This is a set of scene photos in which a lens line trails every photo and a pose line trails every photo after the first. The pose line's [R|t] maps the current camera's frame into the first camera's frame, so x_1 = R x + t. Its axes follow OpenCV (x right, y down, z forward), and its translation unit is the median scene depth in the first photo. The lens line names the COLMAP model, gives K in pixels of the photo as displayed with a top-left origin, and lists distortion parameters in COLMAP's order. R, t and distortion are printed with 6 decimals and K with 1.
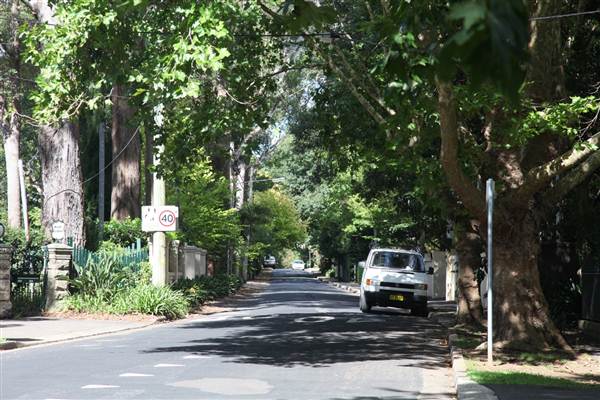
lens RADIAL K [[1587.5, 0, 300.2], [0, 1587.5, 260.8], [0, 0, 1]] dist [0.219947, 0.984989]
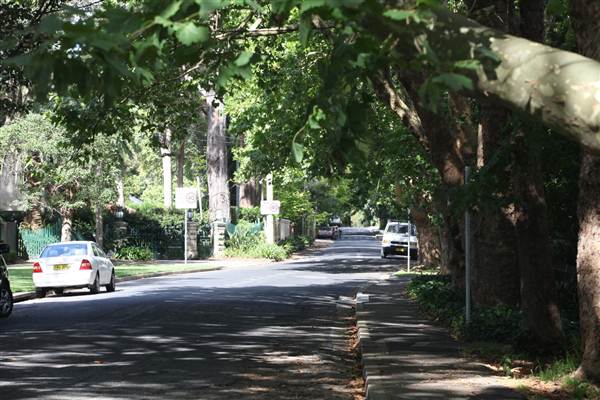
lens RADIAL K [[1587.5, 0, 300.2], [0, 1587.5, 260.8], [0, 0, 1]] dist [0.219947, 0.984989]
pose [[0.999110, 0.000920, -0.042175, 0.024106], [0.000233, 0.999627, 0.027322, -0.014453], [0.042184, -0.027307, 0.998737, -0.835475]]
